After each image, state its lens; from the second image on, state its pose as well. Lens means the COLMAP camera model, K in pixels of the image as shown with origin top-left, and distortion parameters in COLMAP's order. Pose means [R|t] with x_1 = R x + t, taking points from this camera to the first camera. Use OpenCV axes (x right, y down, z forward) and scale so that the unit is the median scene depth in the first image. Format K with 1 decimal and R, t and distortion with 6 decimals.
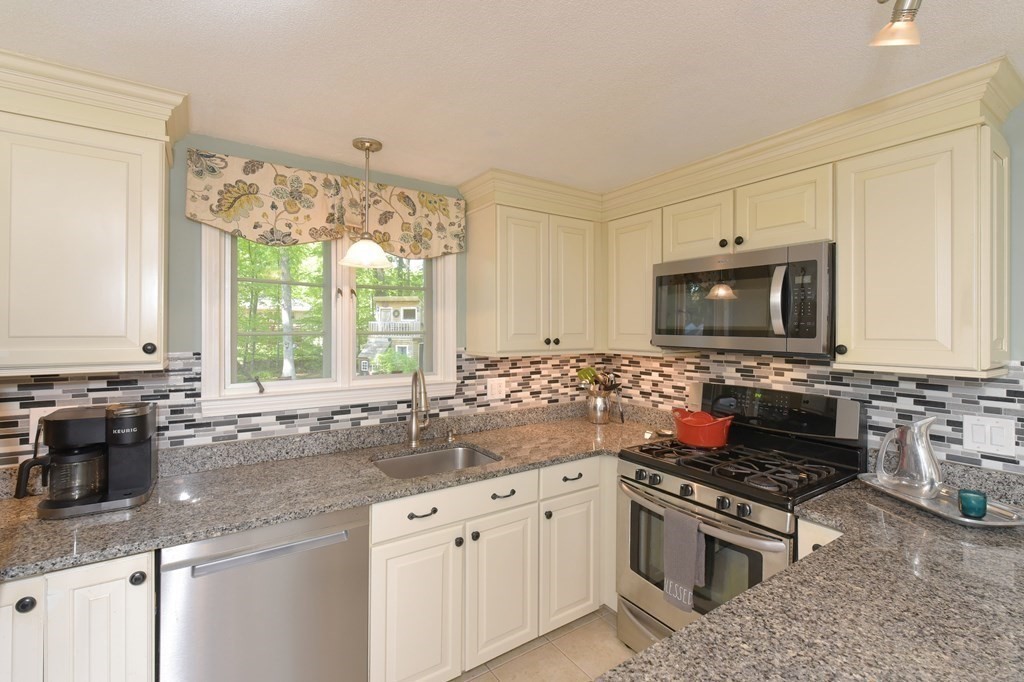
lens RADIAL K [[437.3, 0, 482.9], [0, 437.3, 327.0], [0, 0, 1]] dist [0.000350, -0.000717]
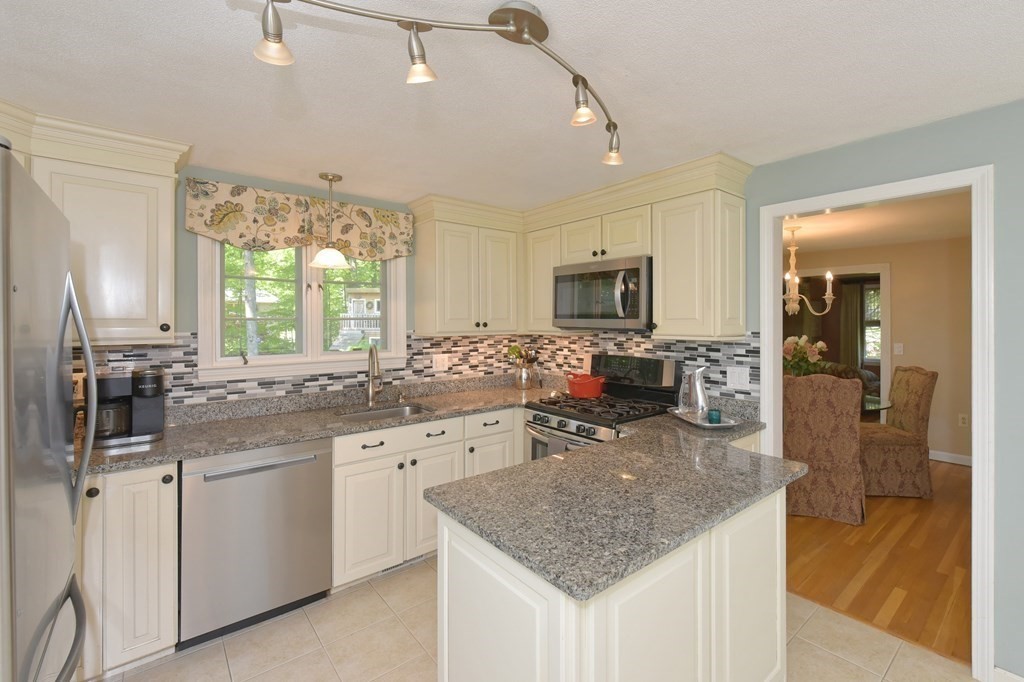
lens RADIAL K [[447.7, 0, 529.2], [0, 447.7, 319.4], [0, 0, 1]] dist [-0.001070, -0.000731]
pose [[0.990200, -0.005499, 0.139550, 0.130484], [0.005493, 0.999985, 0.000429, 0.019967], [-0.139550, 0.000341, 0.990215, -0.398639]]
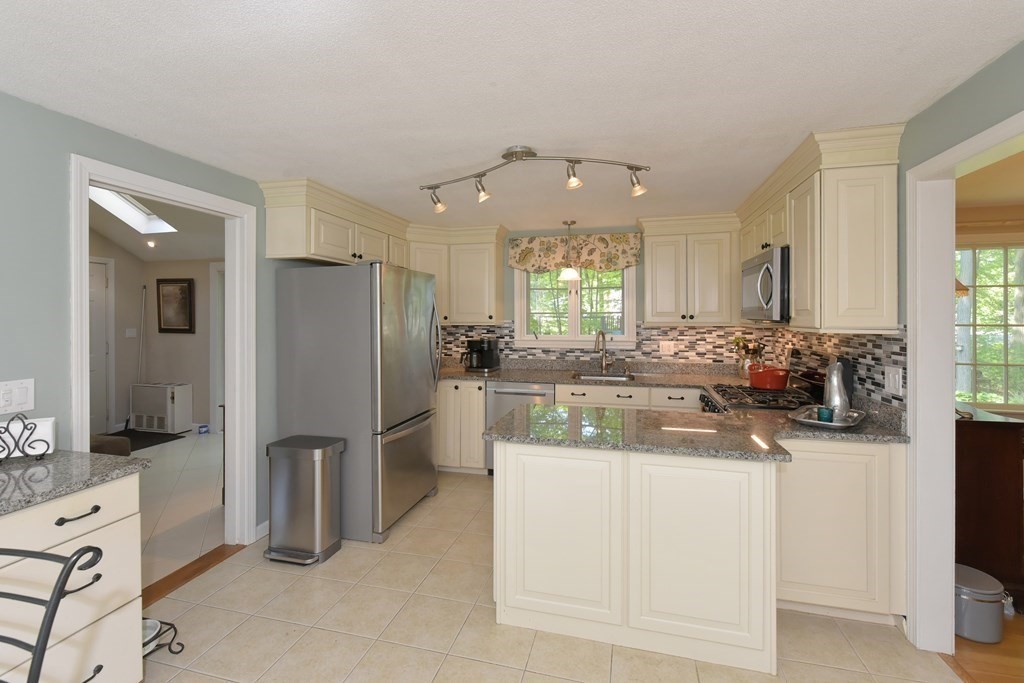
lens RADIAL K [[447.7, 0, 529.2], [0, 447.7, 319.9], [0, 0, 1]] dist [-0.001070, -0.000731]
pose [[0.685108, -0.000764, -0.728441, 1.062827], [0.005457, 0.999977, 0.004084, 0.038612], [0.728421, -0.006774, 0.685096, -0.561890]]
